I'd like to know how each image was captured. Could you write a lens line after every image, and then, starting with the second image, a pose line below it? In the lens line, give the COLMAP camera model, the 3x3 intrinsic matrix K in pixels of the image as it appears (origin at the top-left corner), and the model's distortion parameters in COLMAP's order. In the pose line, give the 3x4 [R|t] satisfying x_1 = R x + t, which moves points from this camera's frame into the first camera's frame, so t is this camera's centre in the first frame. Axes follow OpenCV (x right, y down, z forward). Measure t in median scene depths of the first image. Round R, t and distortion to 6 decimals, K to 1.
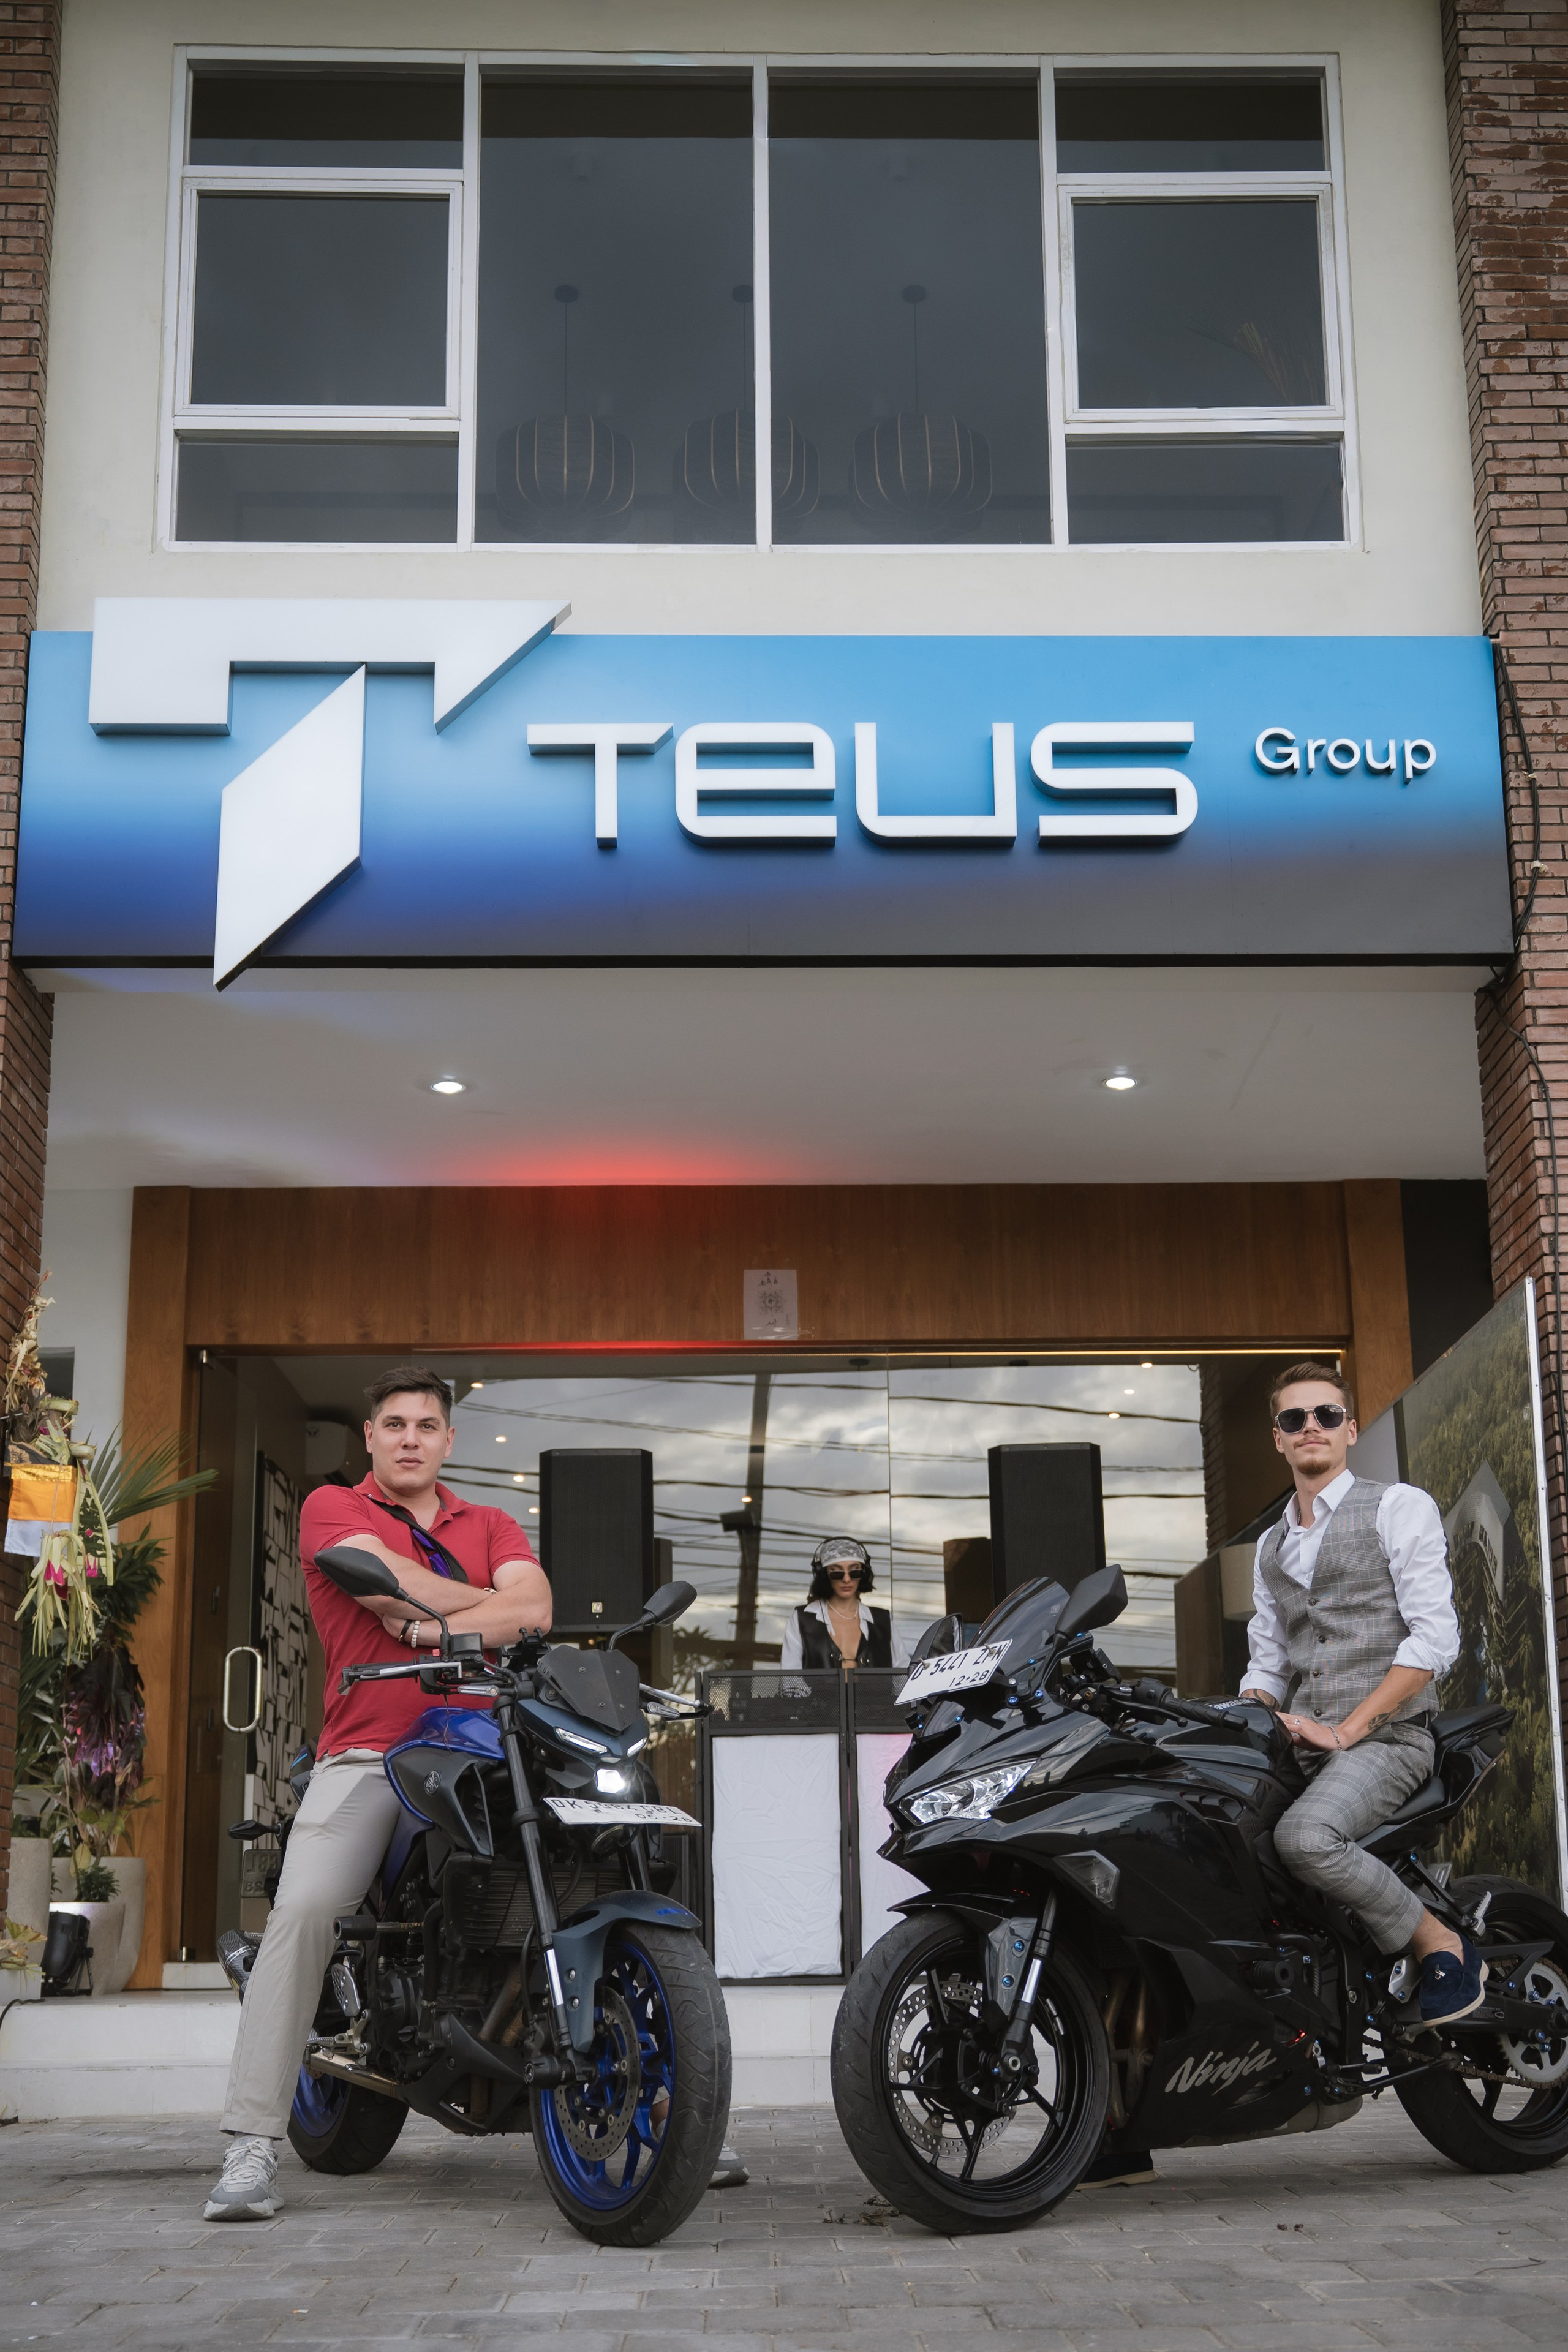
lens RADIAL K [[2697.2, 0, 836.0], [0, 2697.2, 1351.2], [0, 0, 1]] dist [-0.014810, 0.055410]
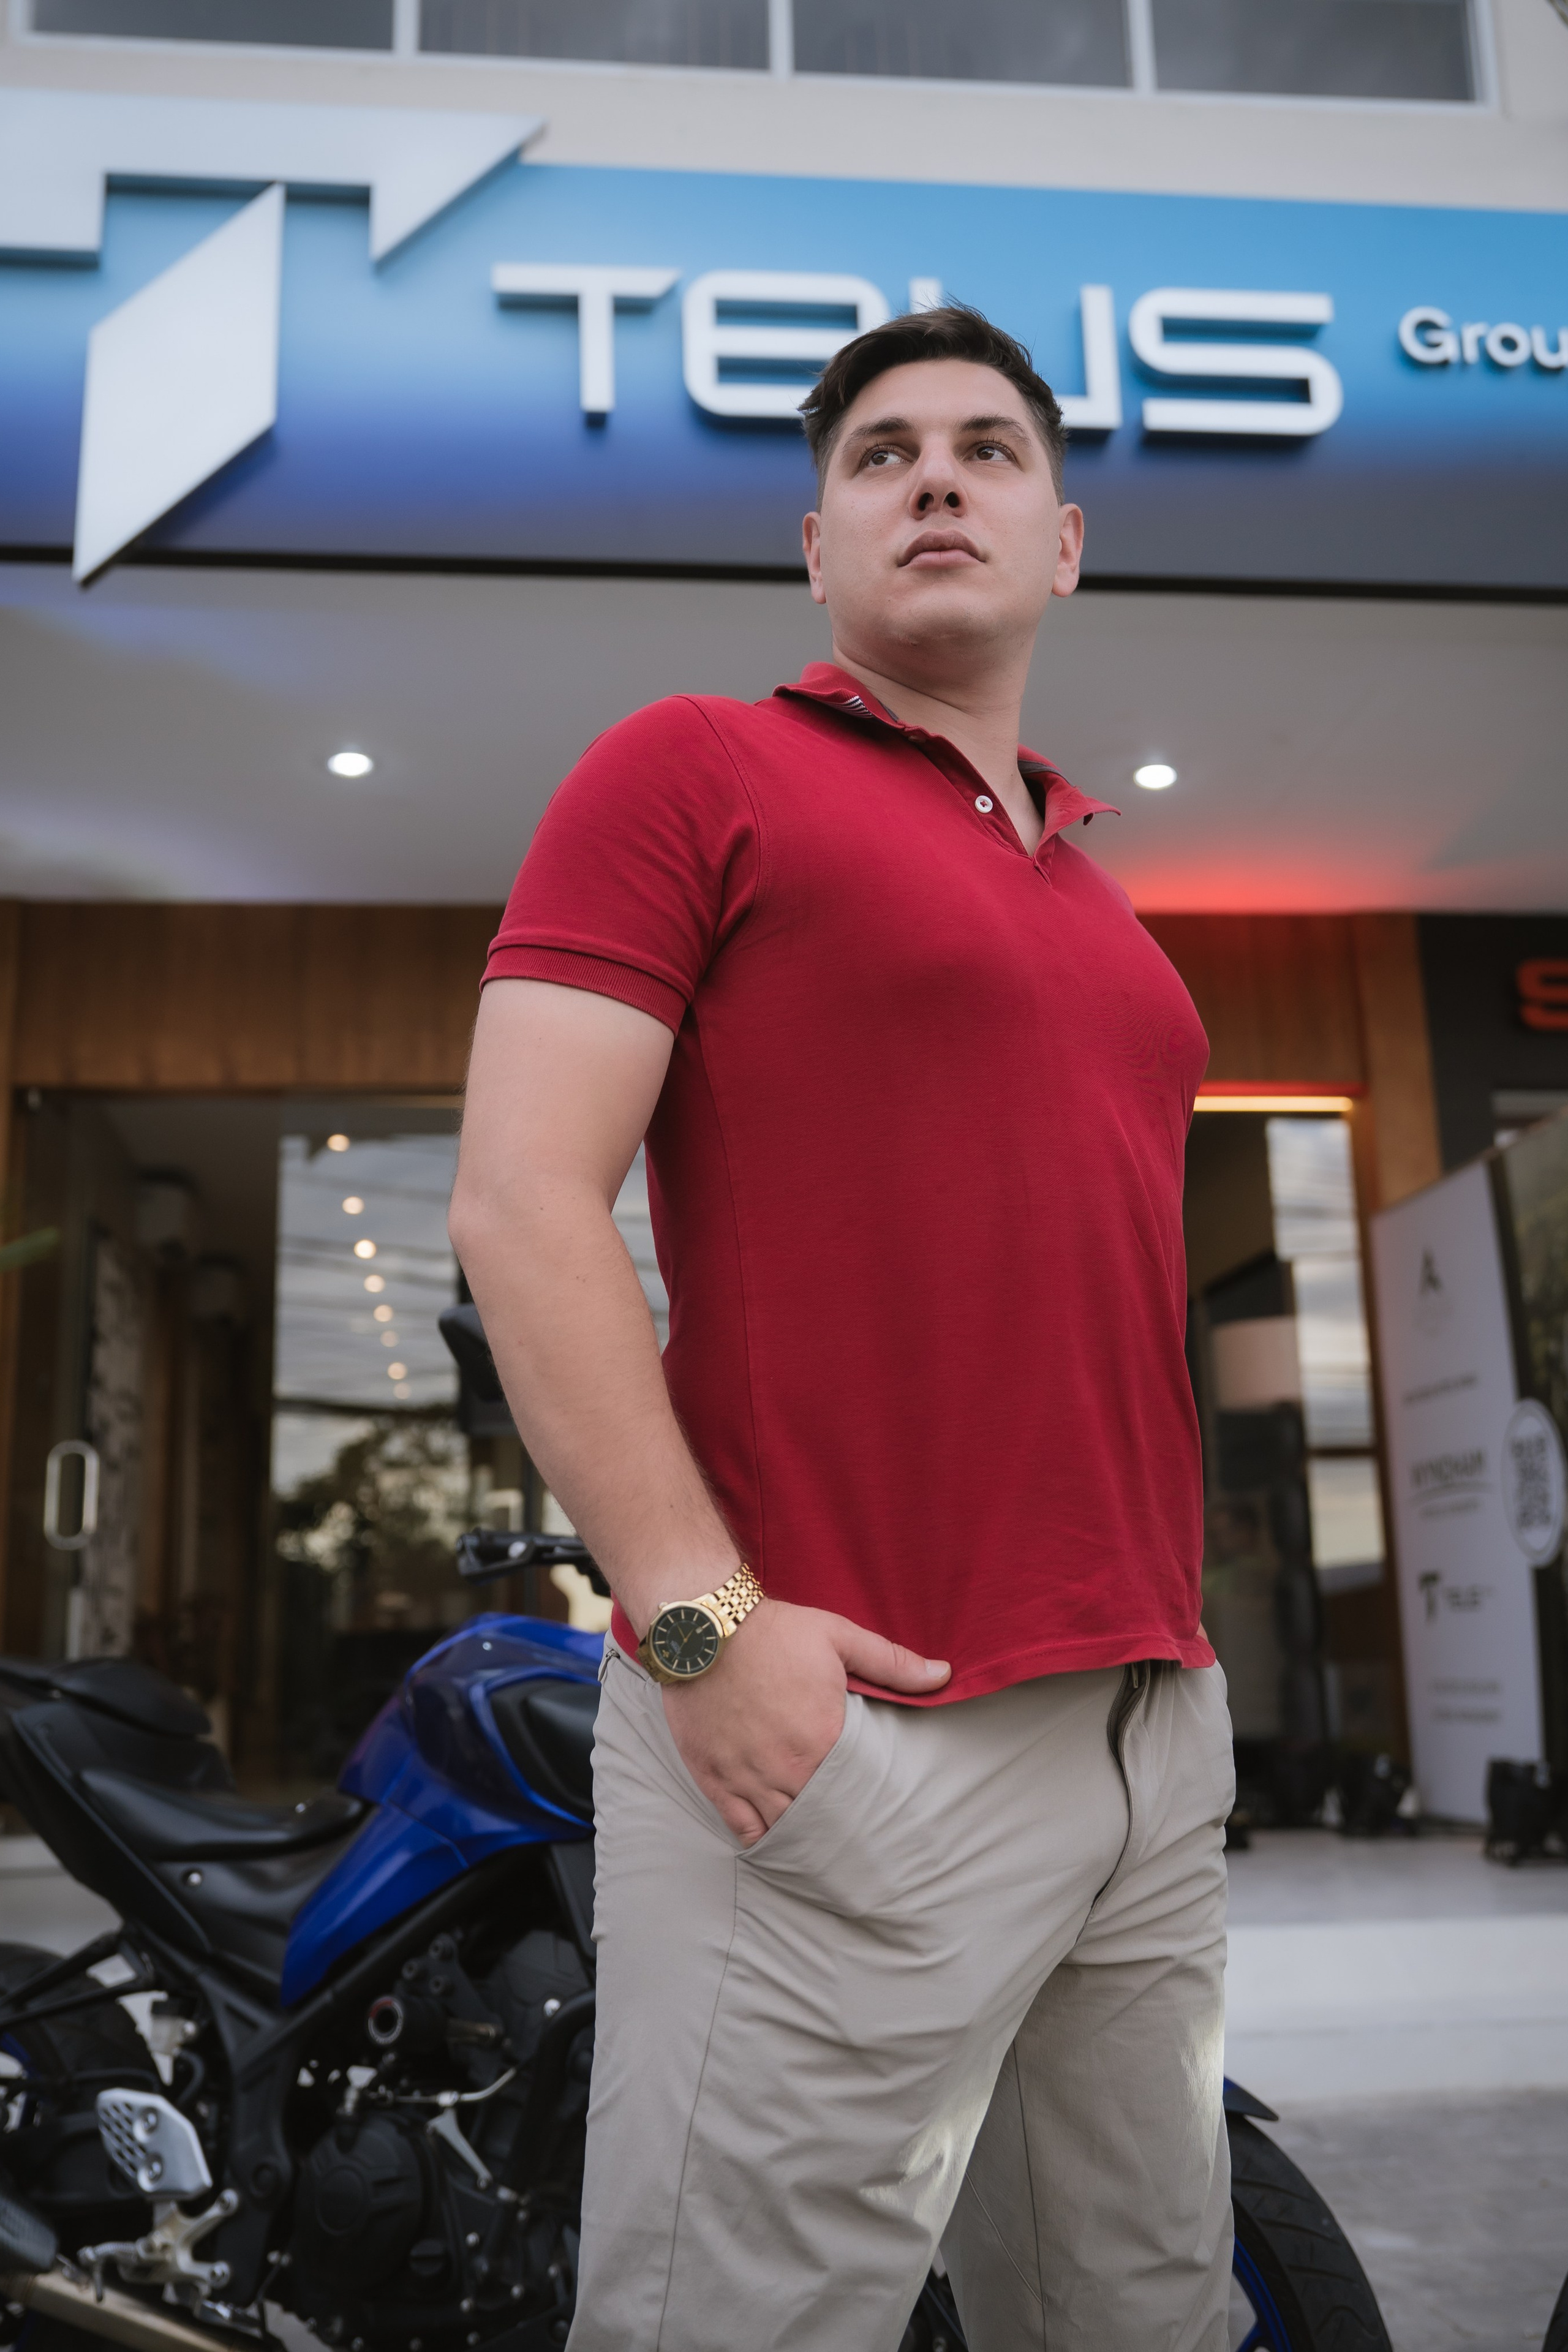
lens RADIAL K [[2396.0, 0, 792.0], [0, 2396.0, 1035.8], [0, 0, 1]] dist [-0.013878, -0.009398]
pose [[0.995949, 0.008917, 0.089474, -0.087552], [-0.005126, 0.999083, -0.042509, 0.016995], [-0.089771, 0.041878, 0.995082, 0.313134]]
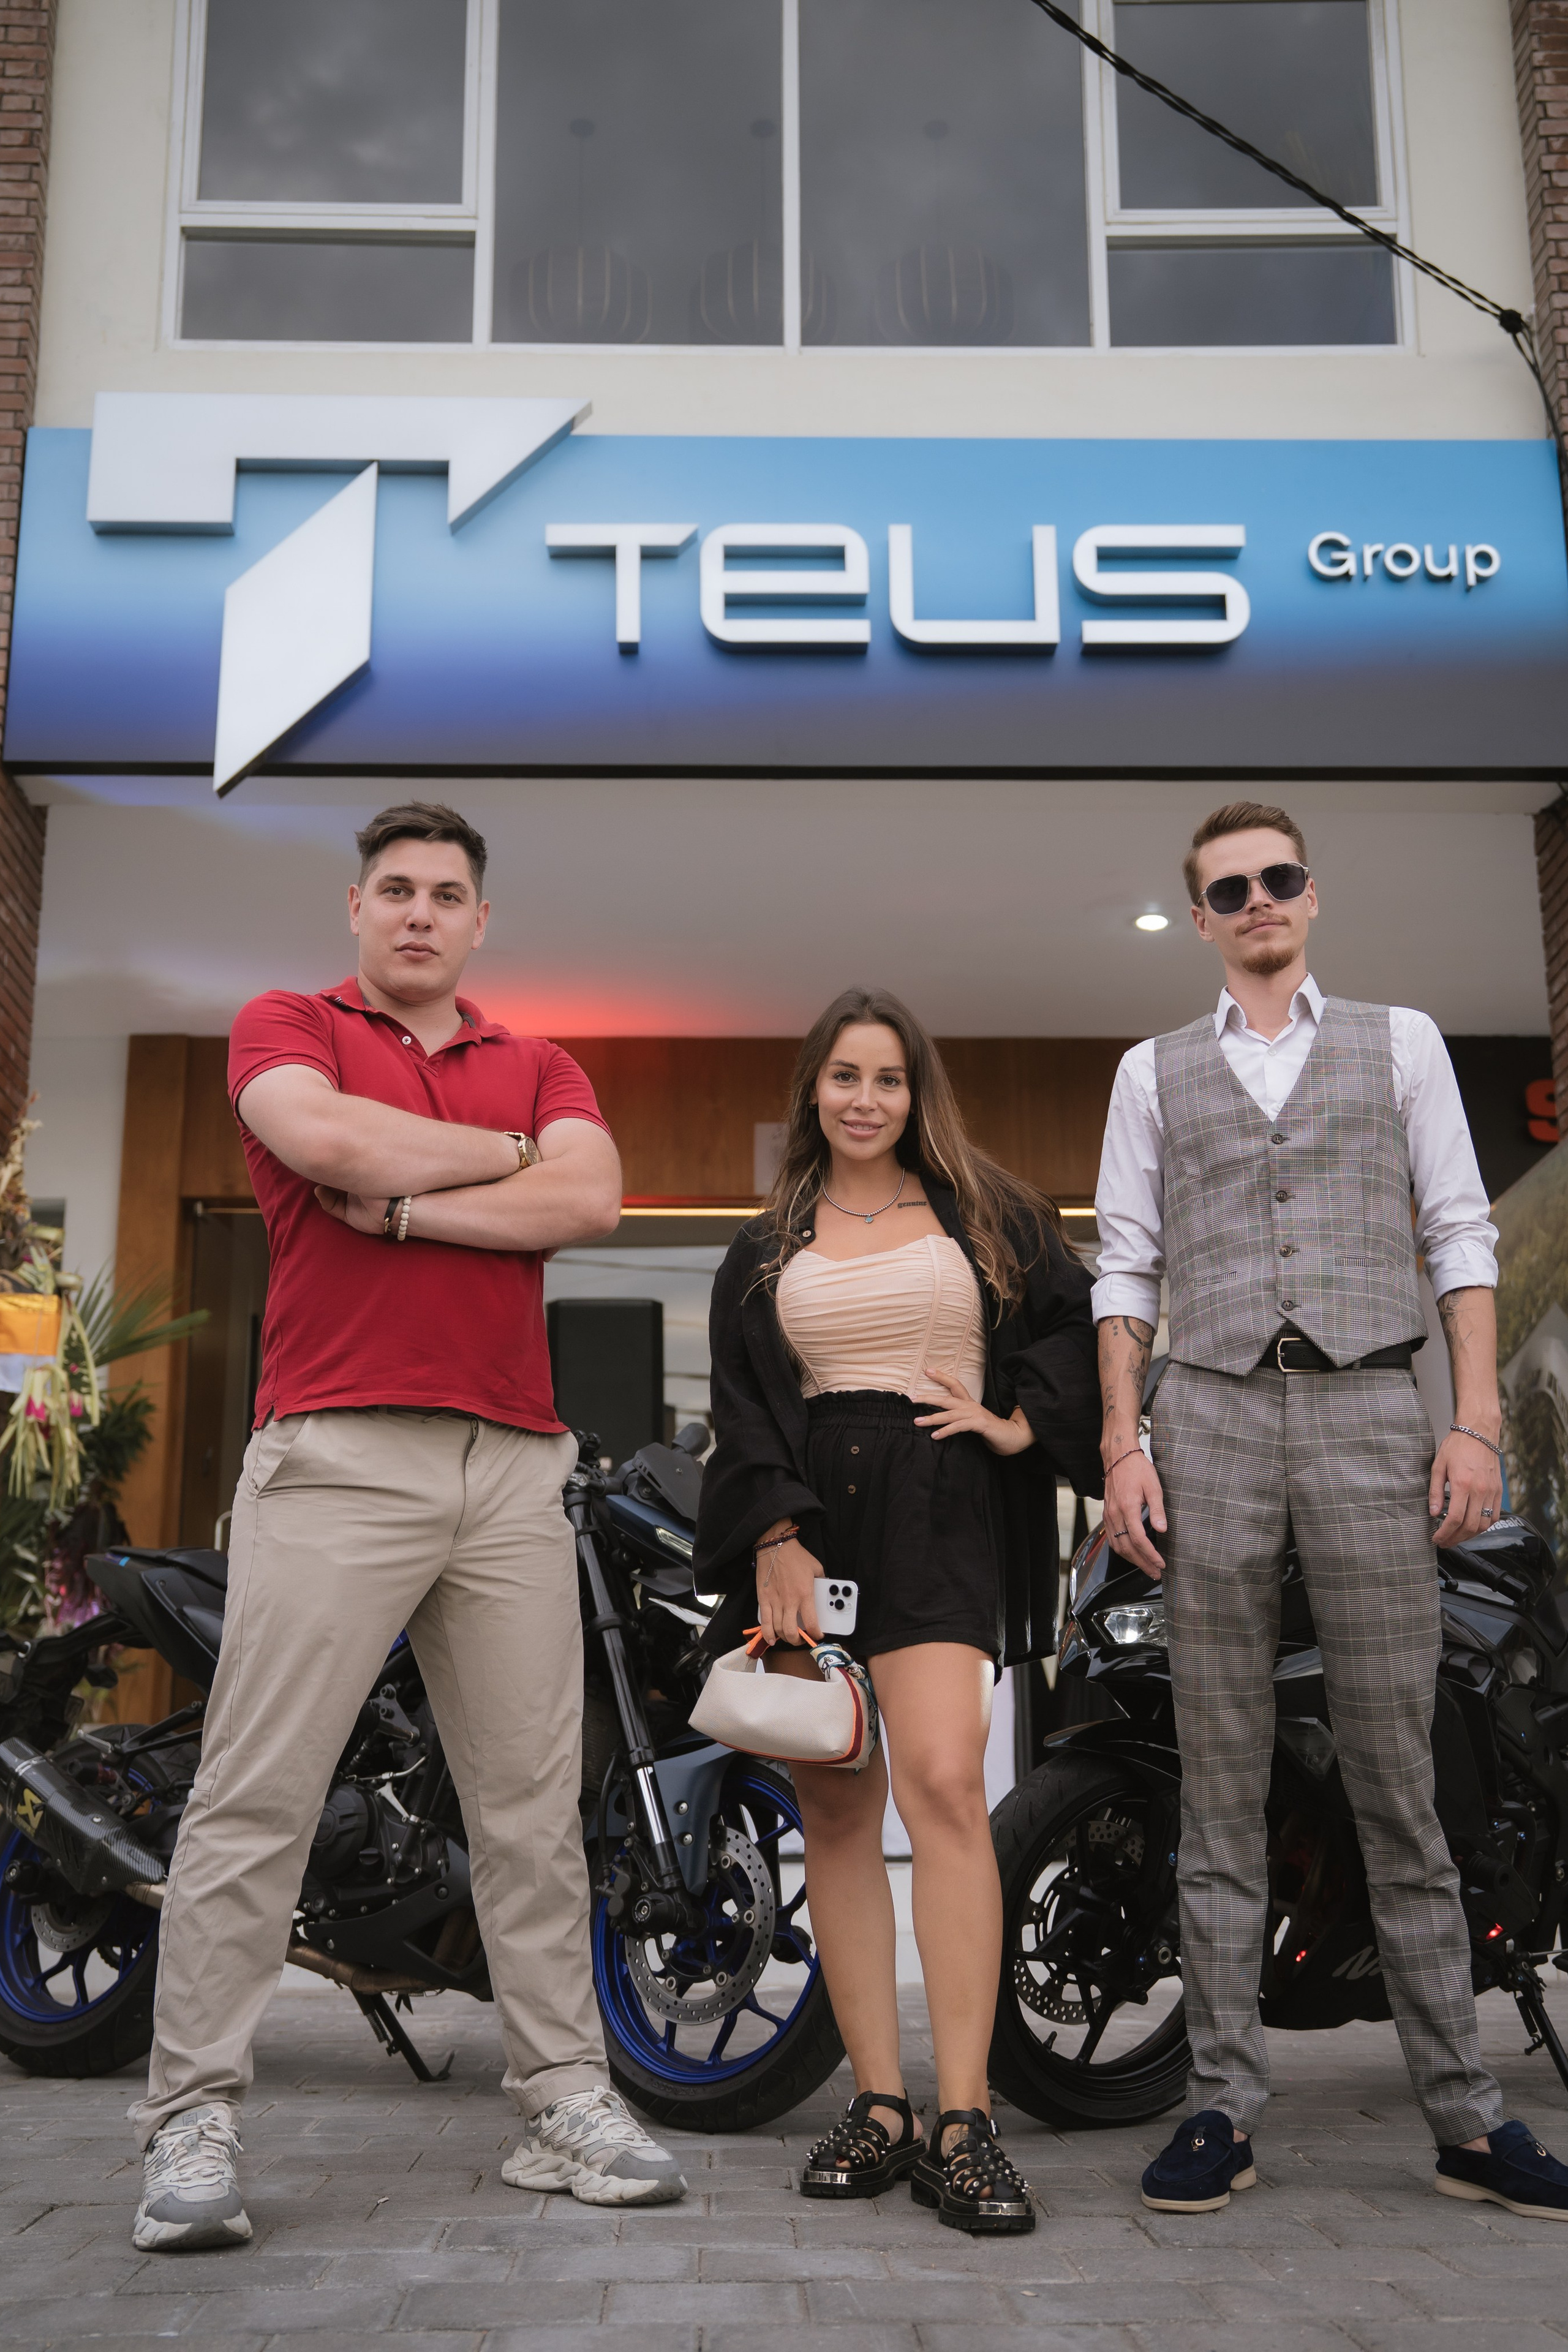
lens RADIAL K [[2595.2, 0, 784.0], [0, 2595.2, 1176.0], [0, 0, 1]] dist [0.012700, 0.031902]
pose [[0.999937, 0.005804, -0.009628, -0.019719], [-0.006149, 0.999326, -0.036179, 0.030285], [0.009411, 0.036236, 0.999299, 0.088200]]
